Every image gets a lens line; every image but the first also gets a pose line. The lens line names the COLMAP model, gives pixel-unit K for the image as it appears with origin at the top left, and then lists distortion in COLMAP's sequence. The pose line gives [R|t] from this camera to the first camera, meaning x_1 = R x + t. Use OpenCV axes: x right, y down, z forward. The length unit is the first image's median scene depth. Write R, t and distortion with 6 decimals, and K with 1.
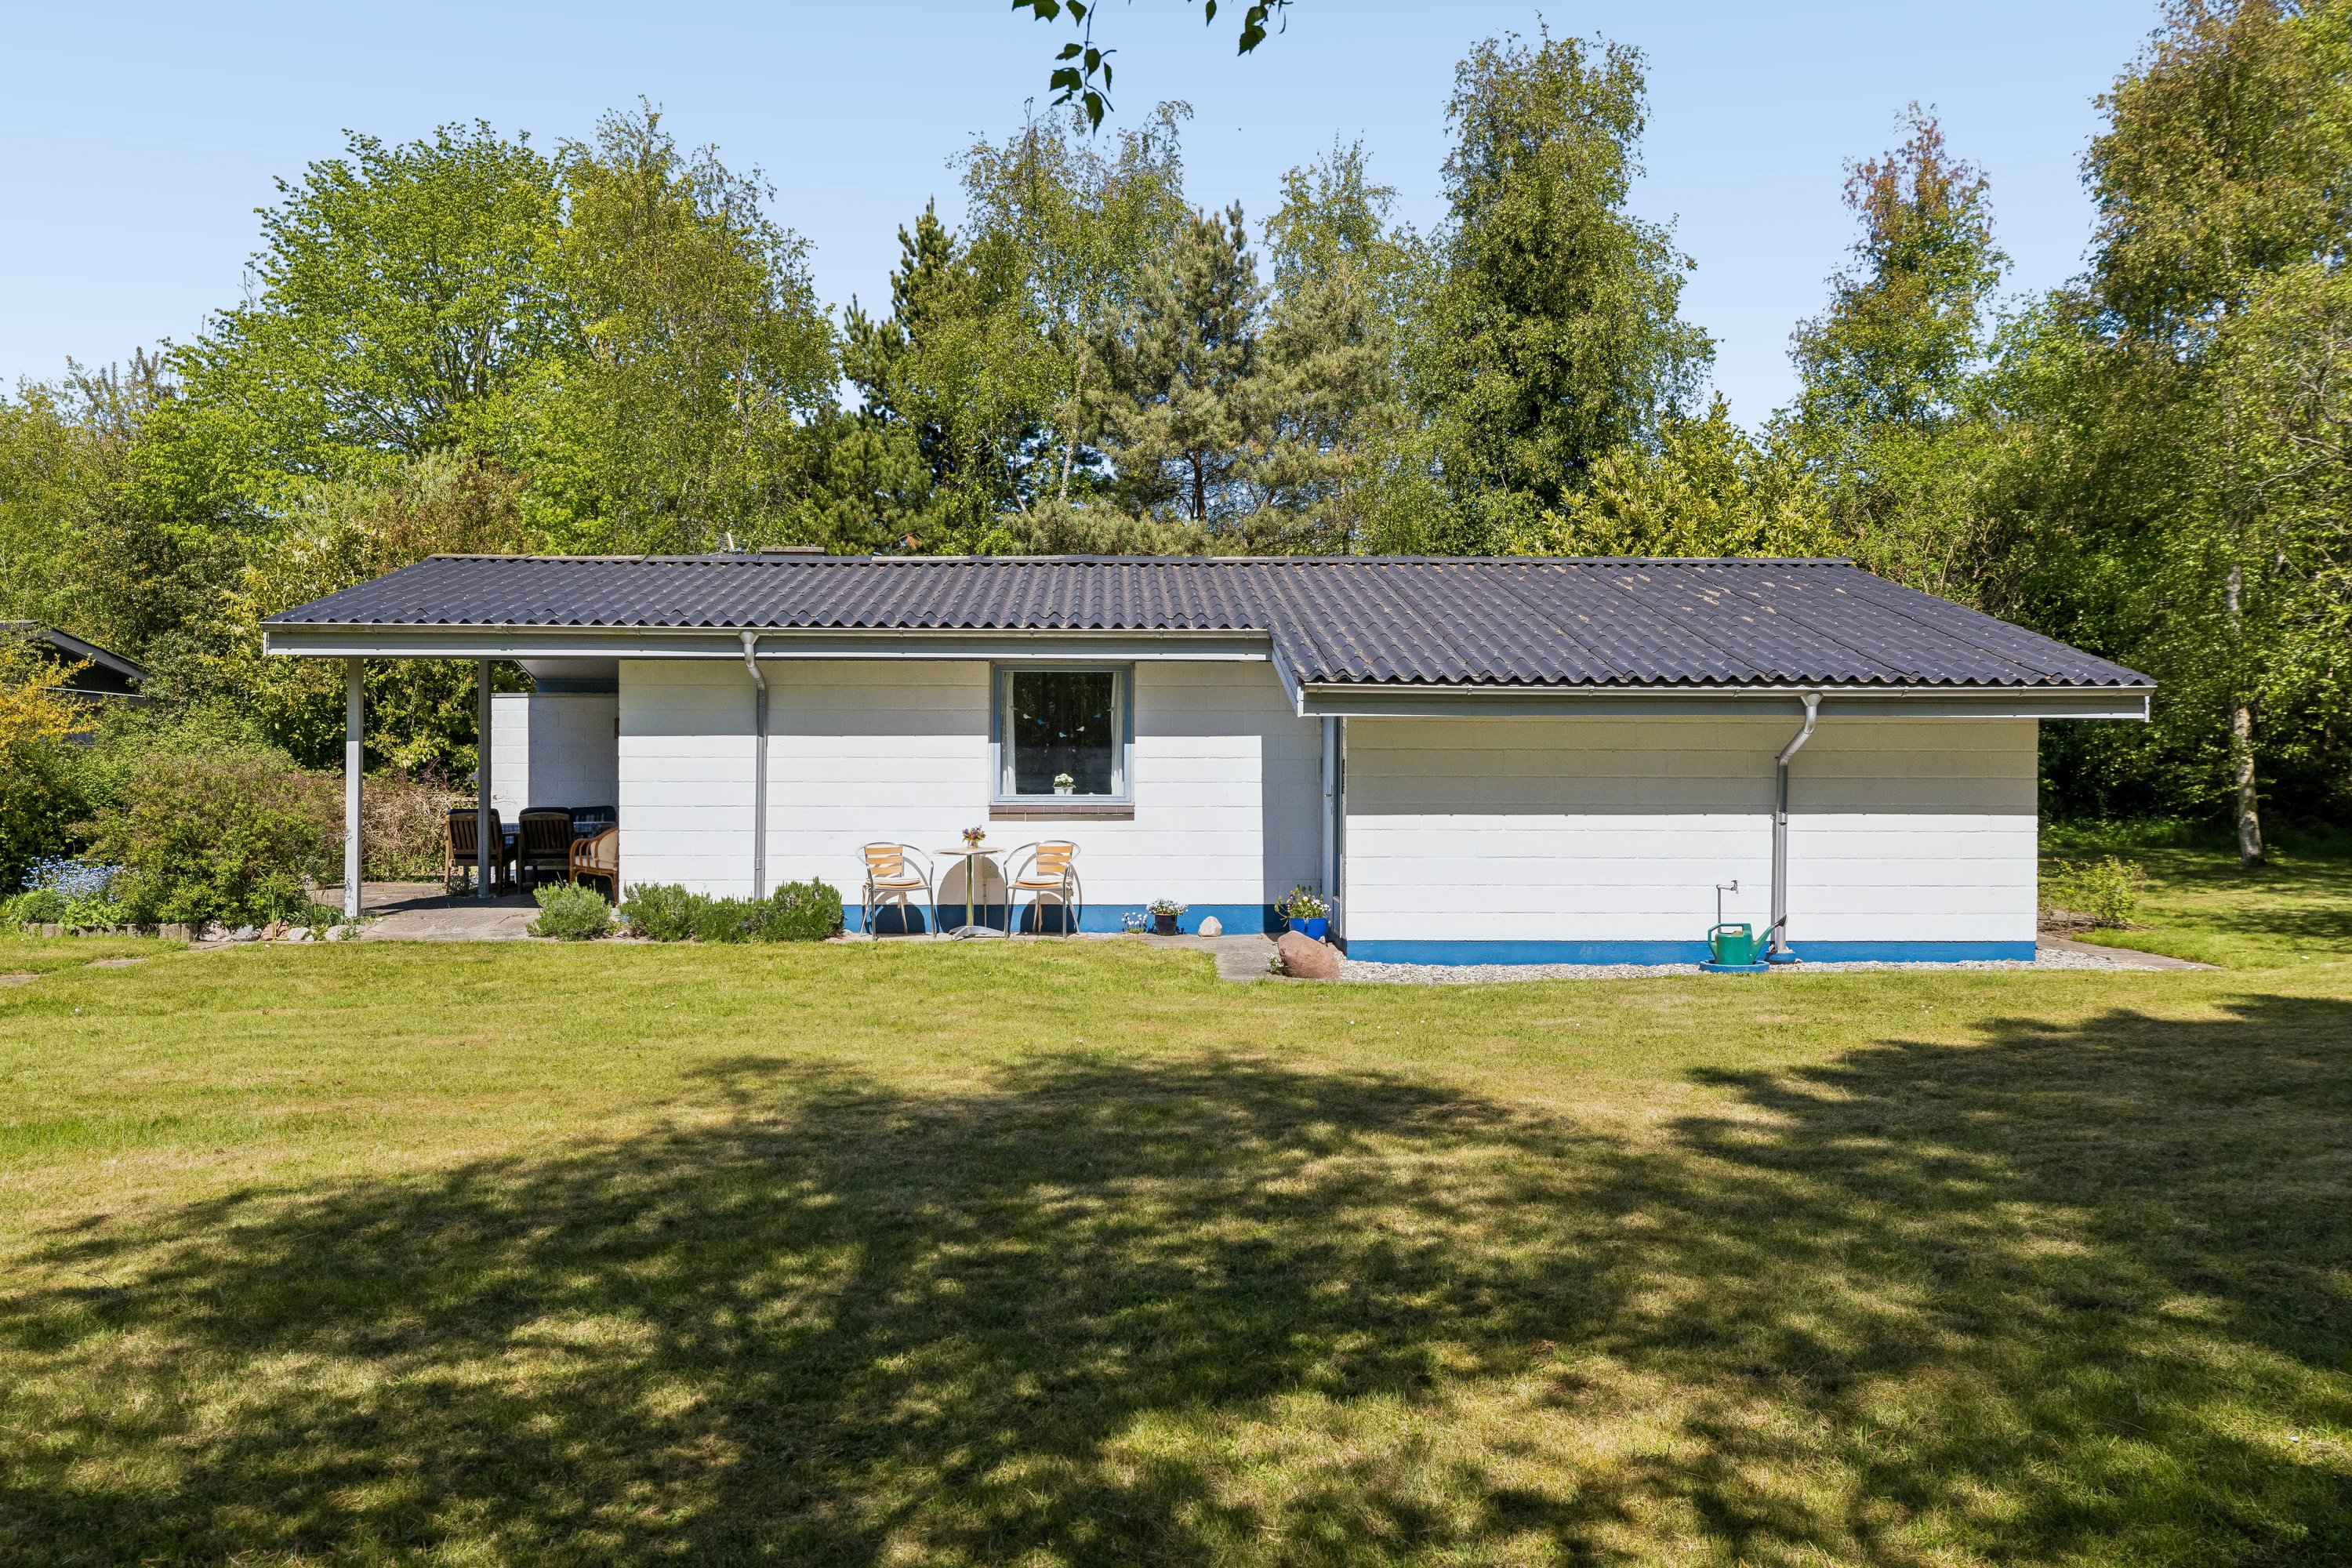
lens RADIAL K [[1844.5, 0, 1221.3], [0, 1844.5, 786.4], [0, 0, 1]] dist [0.004727, 0.011624]
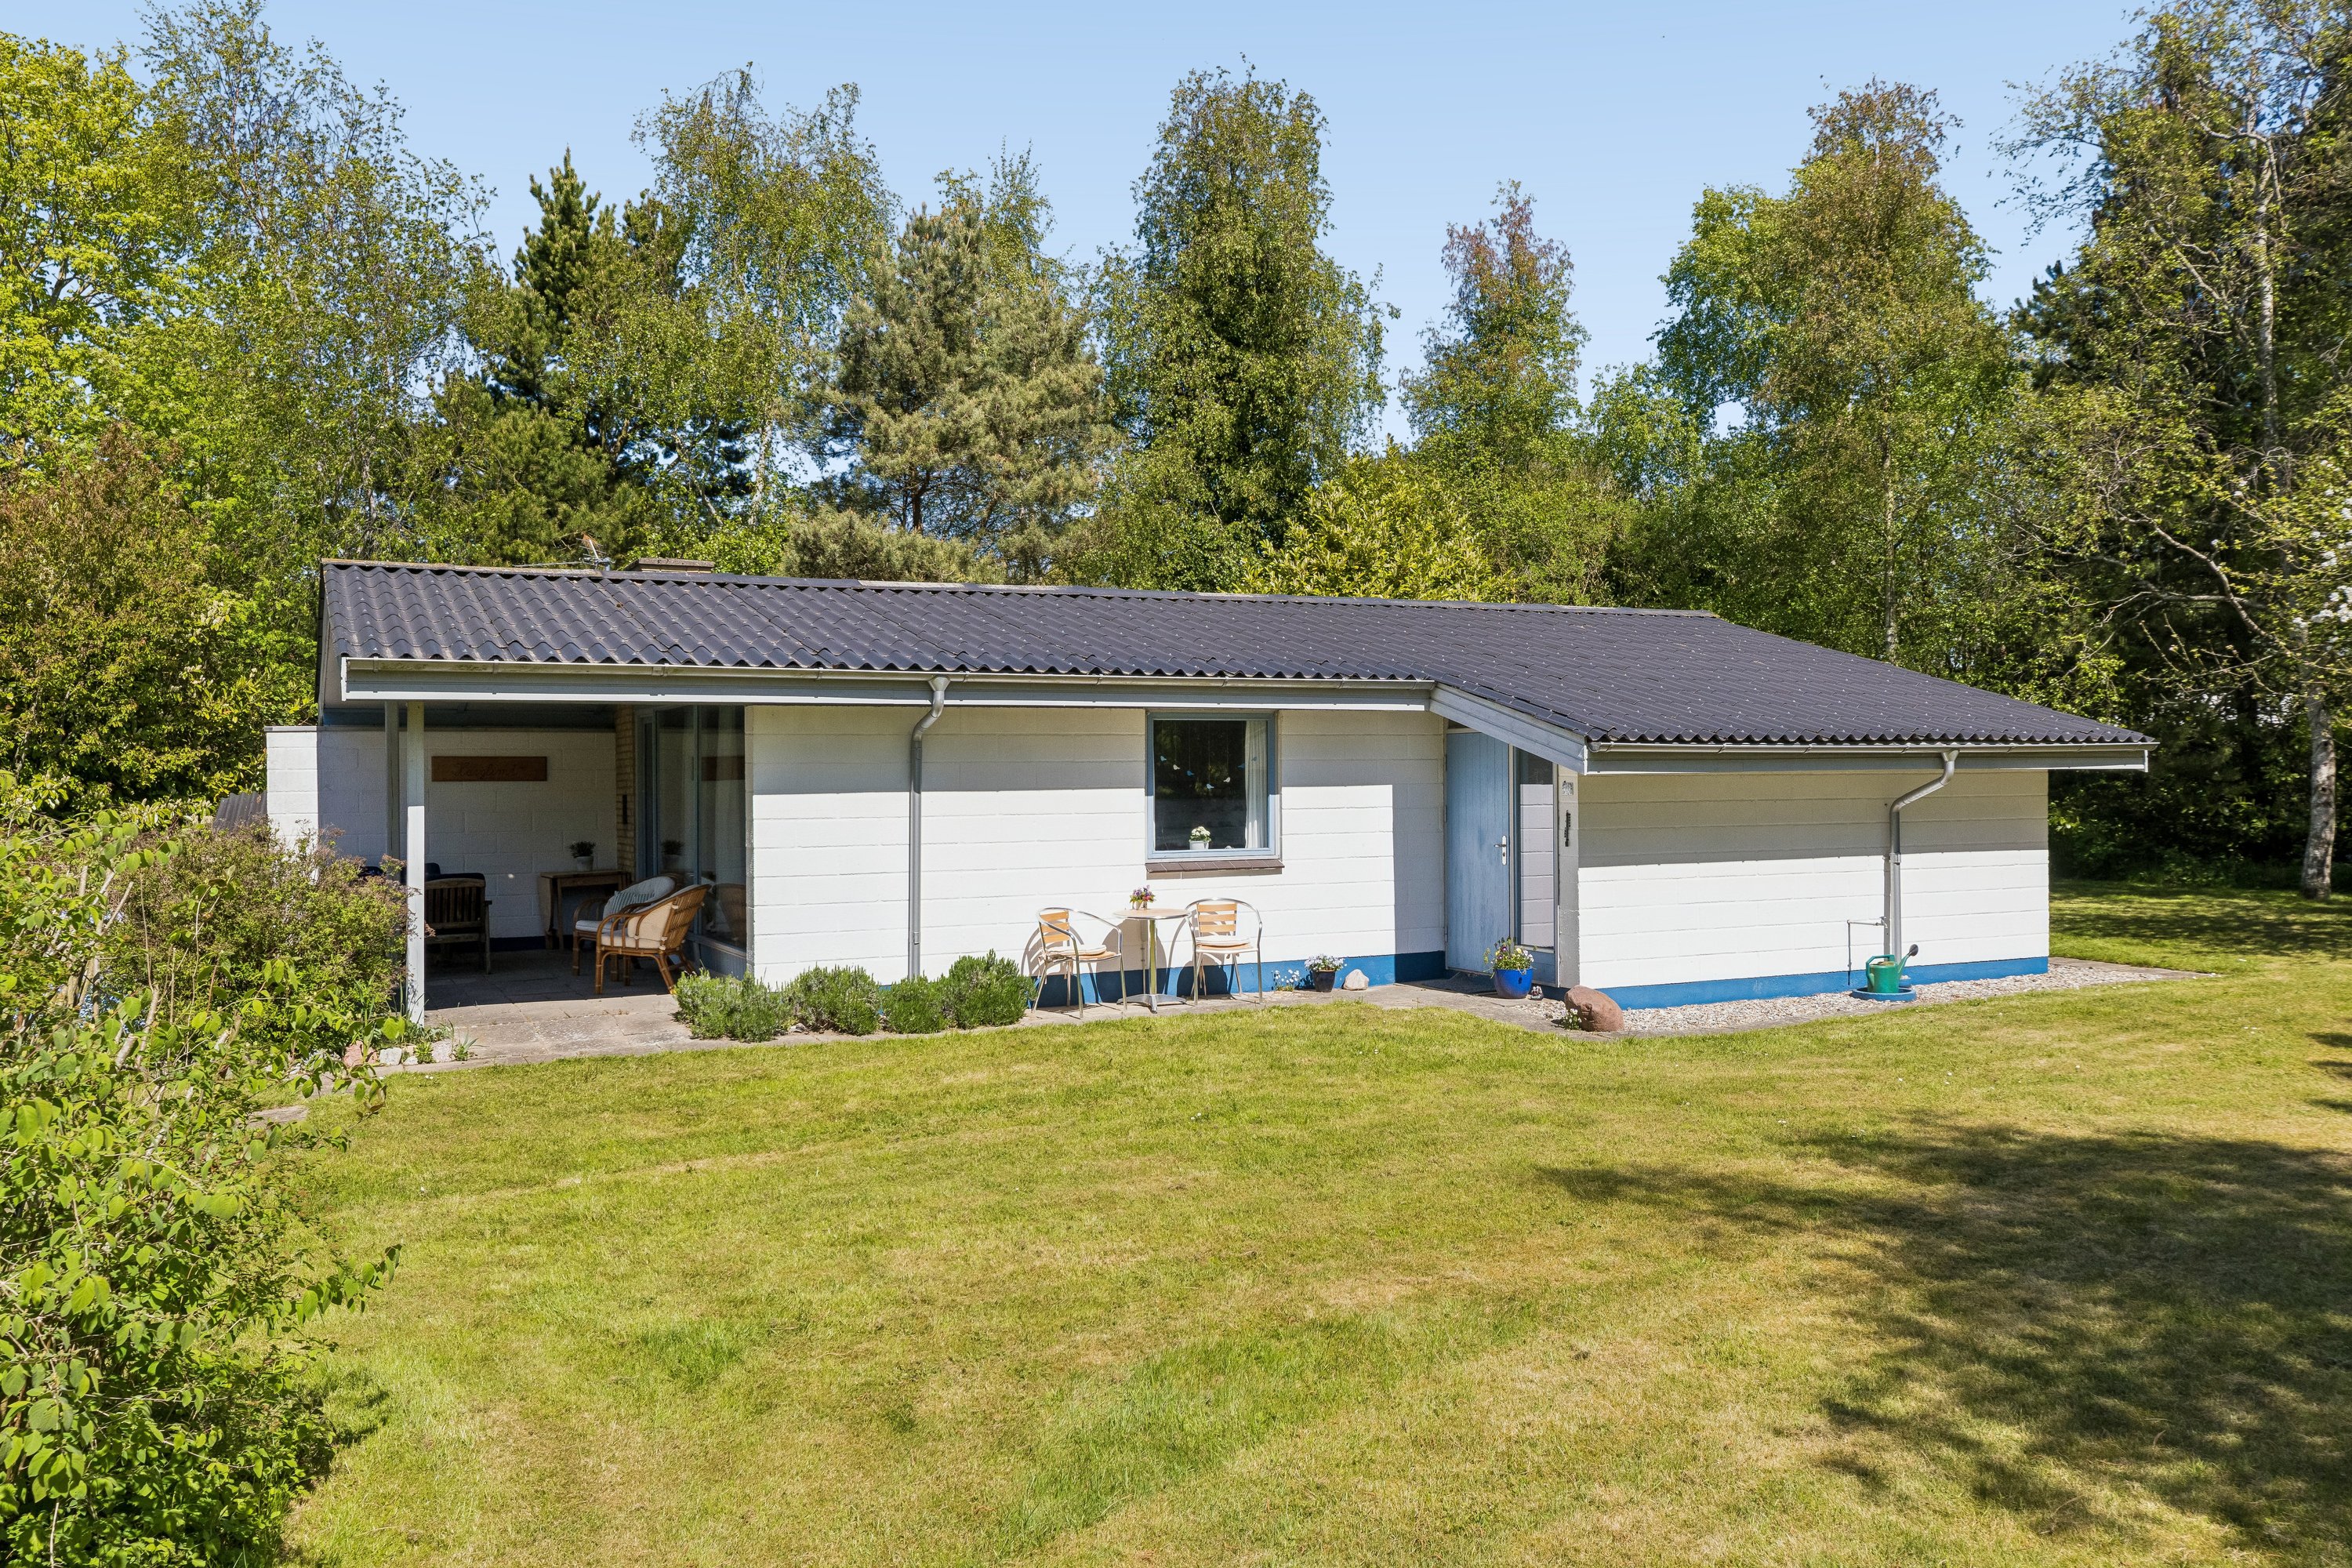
lens RADIAL K [[1844.5, 0, 1221.3], [0, 1844.5, 786.4], [0, 0, 1]] dist [0.004727, 0.011624]
pose [[0.907615, -0.012052, 0.419631, -0.479288], [0.010313, 0.999926, 0.006413, -0.033974], [-0.419677, -0.001493, 0.907672, 0.135244]]
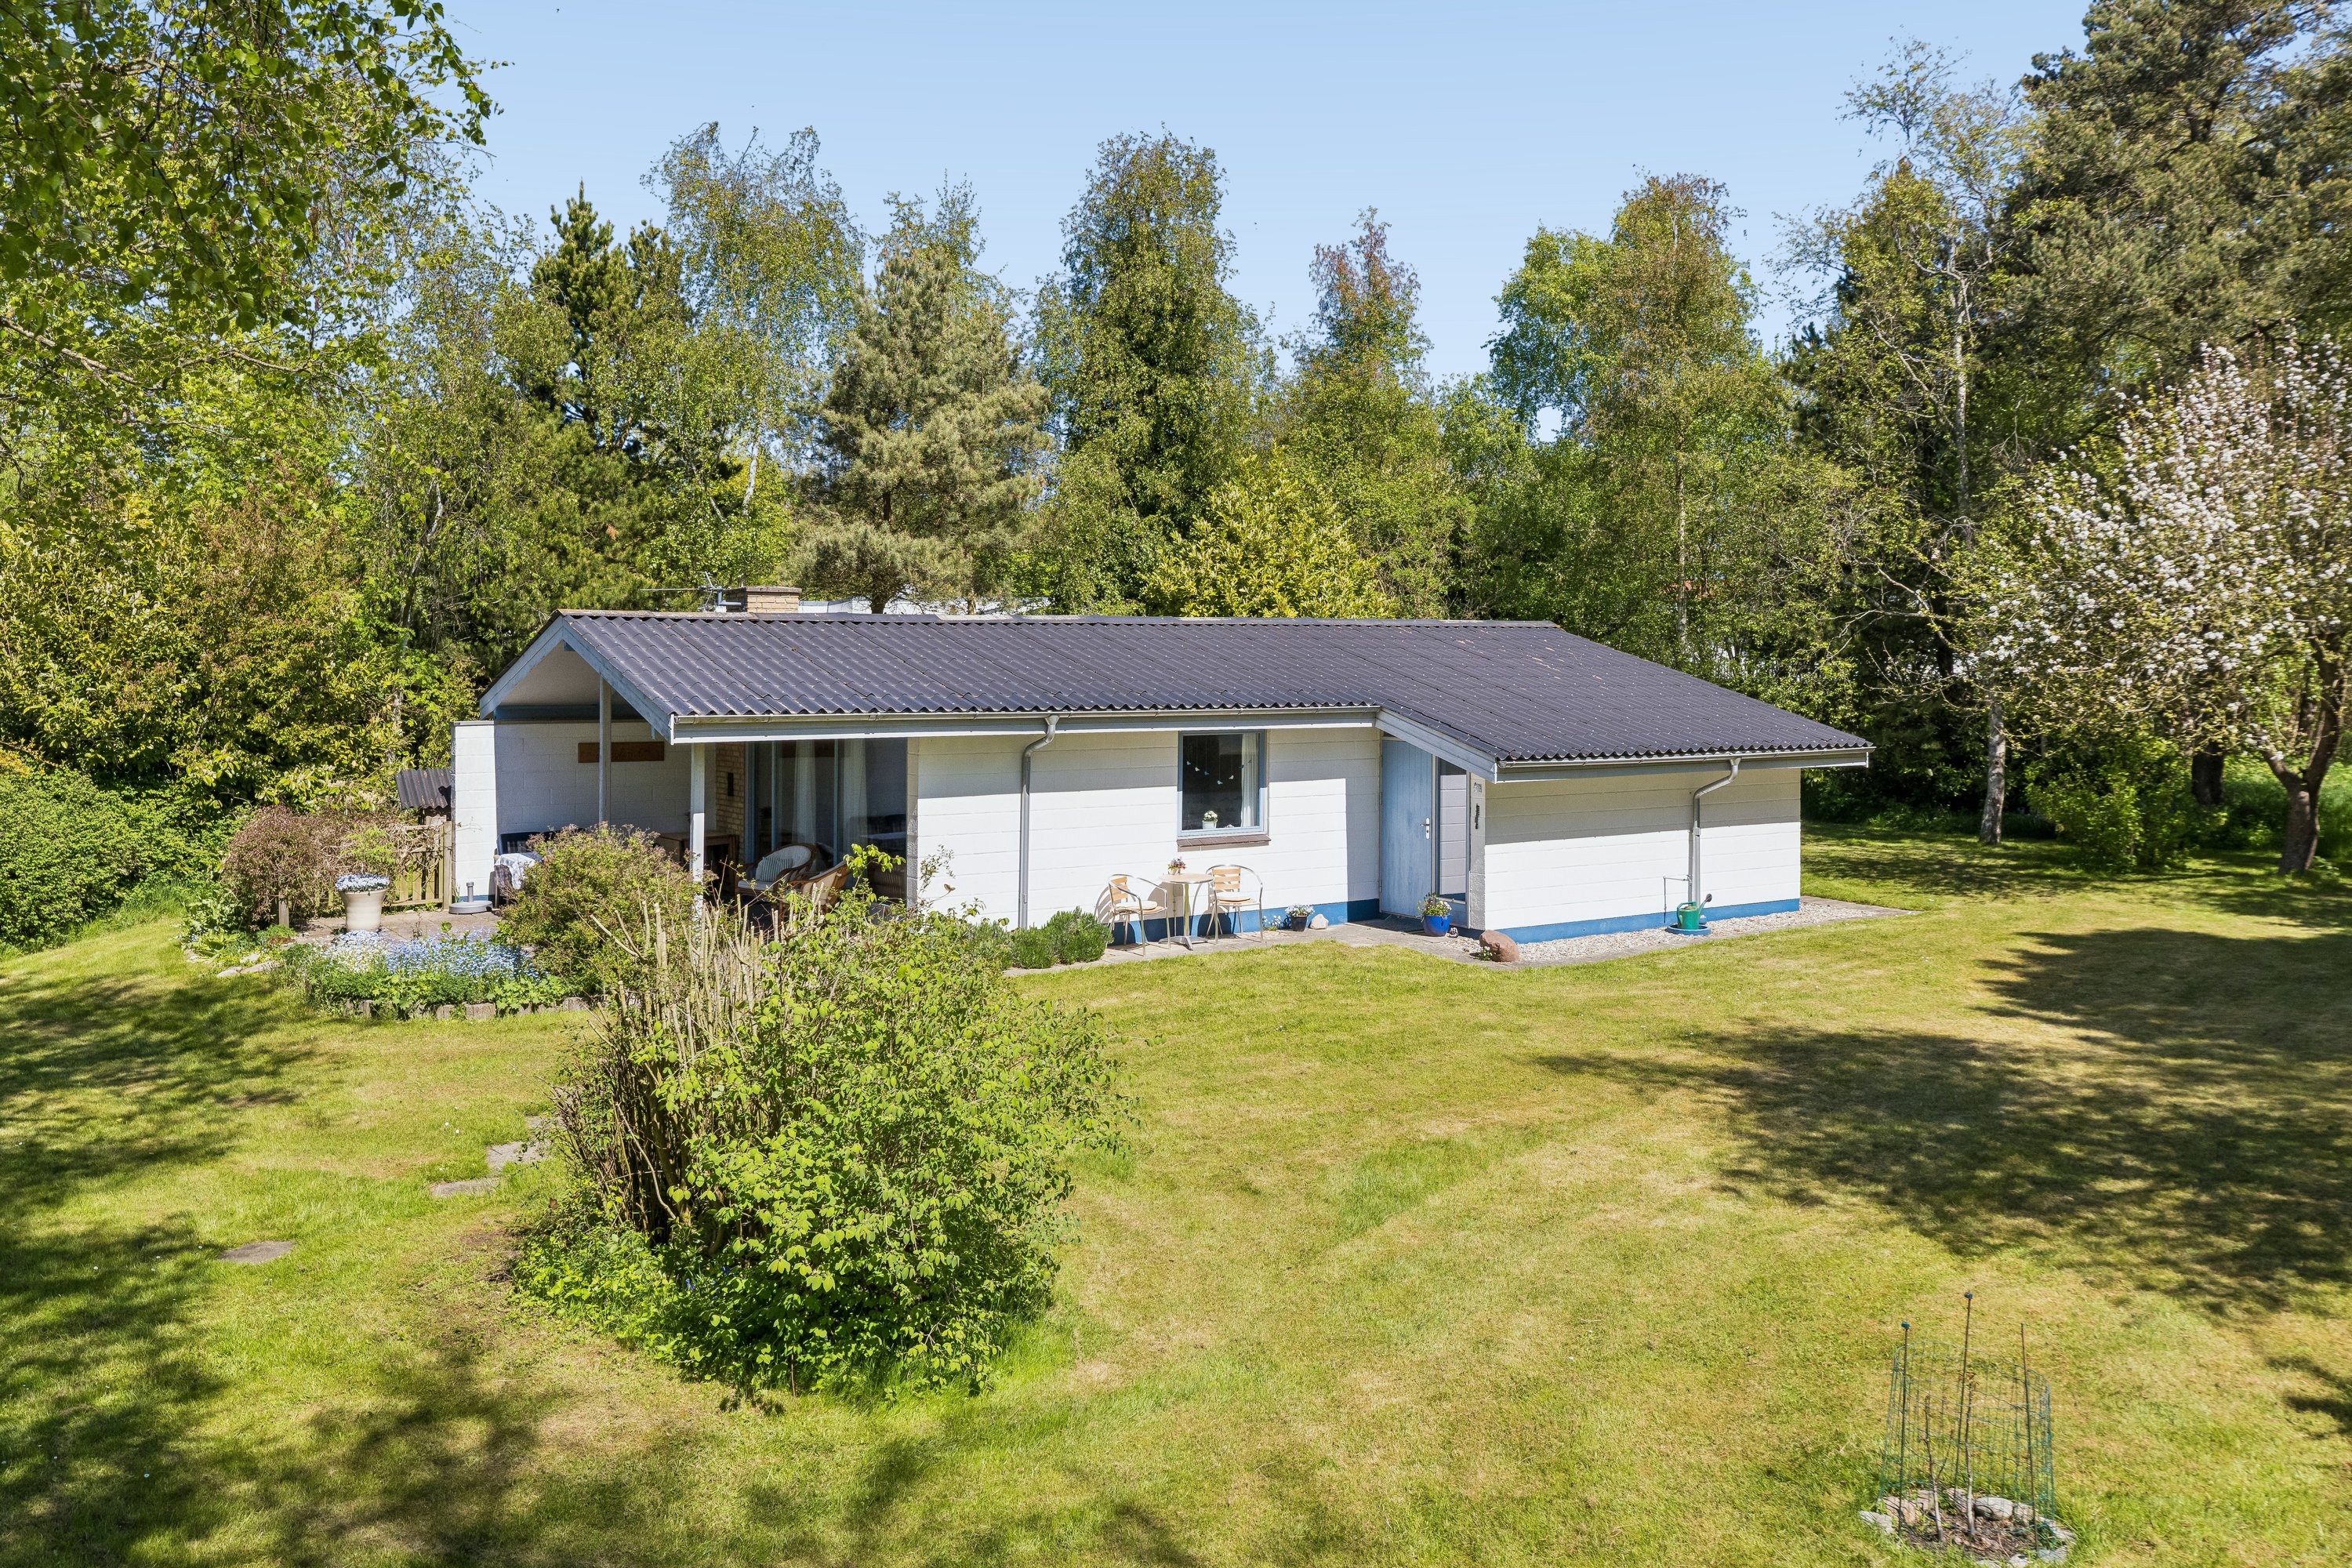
lens RADIAL K [[1894.1, 0, 1236.5], [0, 1894.1, 664.5], [0, 0, 1]] dist [-0.001347, -0.000118]
pose [[0.845069, -0.001725, 0.534654, -0.791638], [-0.001706, 0.999981, 0.005923, -0.119359], [-0.534654, -0.005917, 0.845050, -0.137150]]
